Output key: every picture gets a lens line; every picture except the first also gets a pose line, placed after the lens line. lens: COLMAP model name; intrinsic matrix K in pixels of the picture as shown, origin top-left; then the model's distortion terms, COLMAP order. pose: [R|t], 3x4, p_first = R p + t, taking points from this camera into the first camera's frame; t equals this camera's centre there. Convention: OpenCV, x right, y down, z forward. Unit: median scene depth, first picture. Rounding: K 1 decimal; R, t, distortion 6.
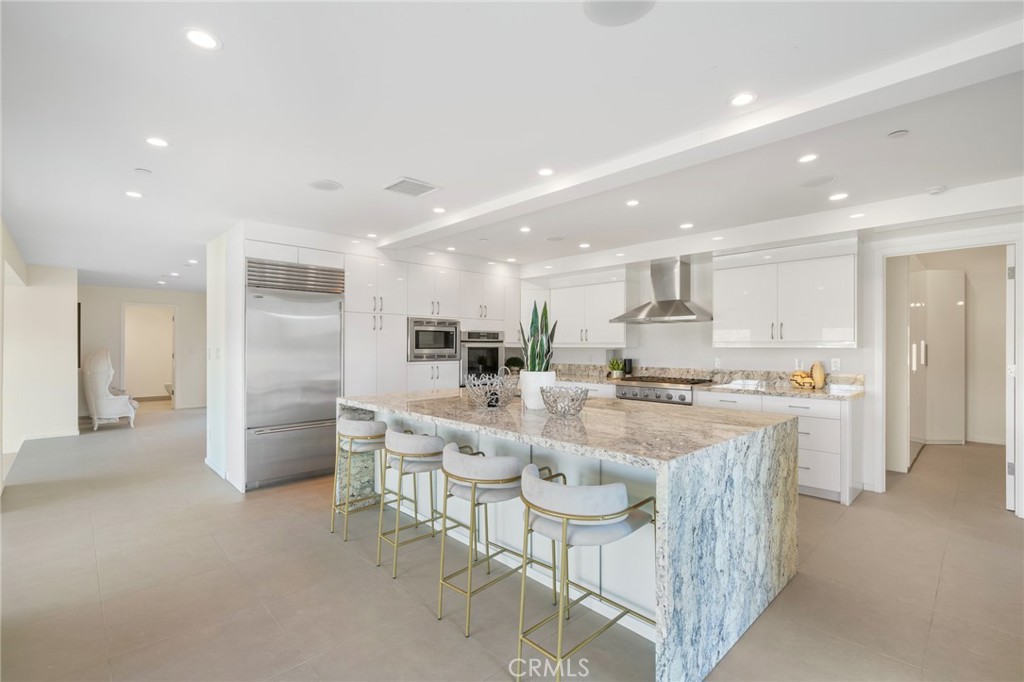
lens RADIAL K [[461.8, 0, 514.3], [0, 461.8, 344.7], [0, 0, 1]] dist [-0.001935, 0.004710]
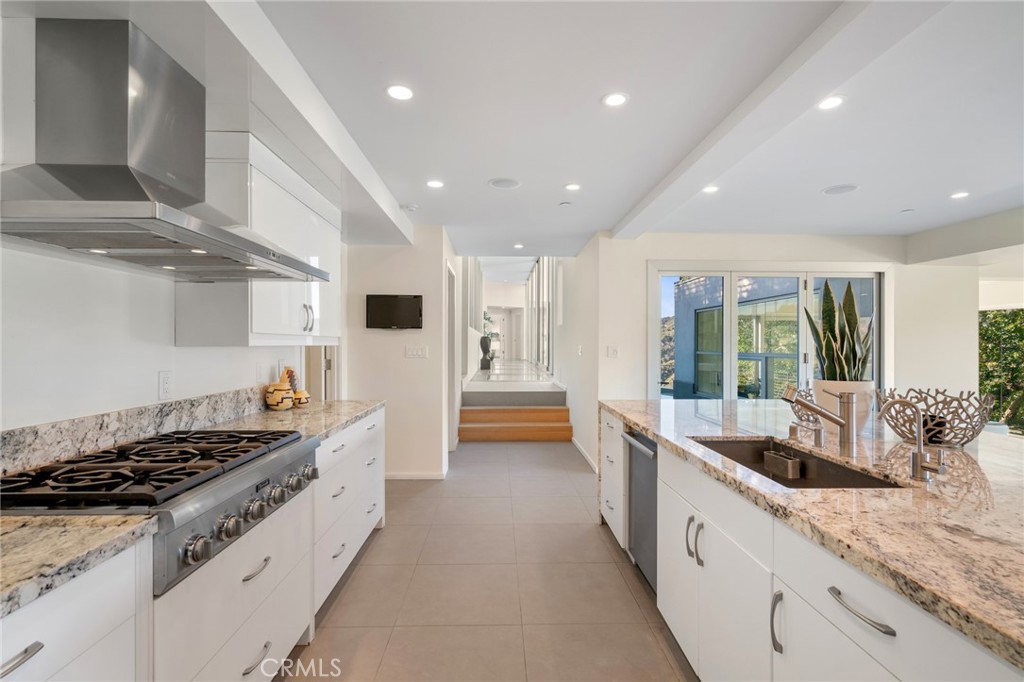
lens RADIAL K [[461.8, 0, 515.7], [0, 461.8, 342.7], [0, 0, 1]] dist [-0.001935, 0.004710]
pose [[-0.750651, -0.000475, 0.660699, -0.032980], [-0.005127, 0.999974, -0.005106, 0.003692], [-0.660679, -0.007220, -0.750634, 1.030691]]
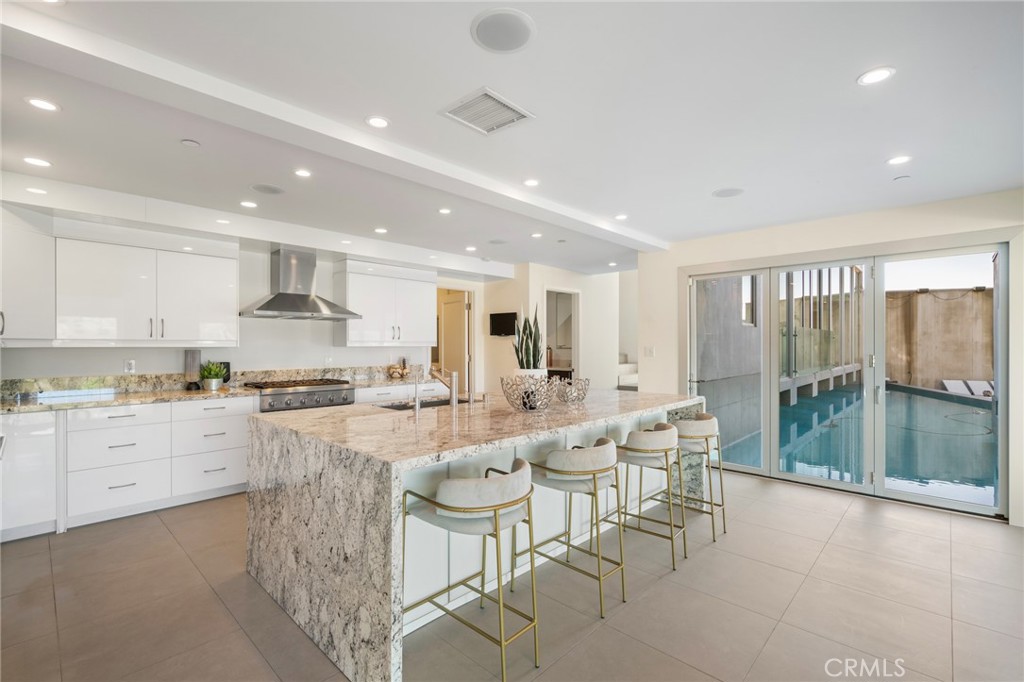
lens RADIAL K [[461.8, 0, 510.7], [0, 461.8, 344.4], [0, 0, 1]] dist [-0.001935, 0.004710]
pose [[-0.050221, 0.001998, 0.998736, -0.556582], [-0.002376, 0.999995, -0.002120, 0.002493], [-0.998735, -0.002479, -0.050216, 0.610466]]
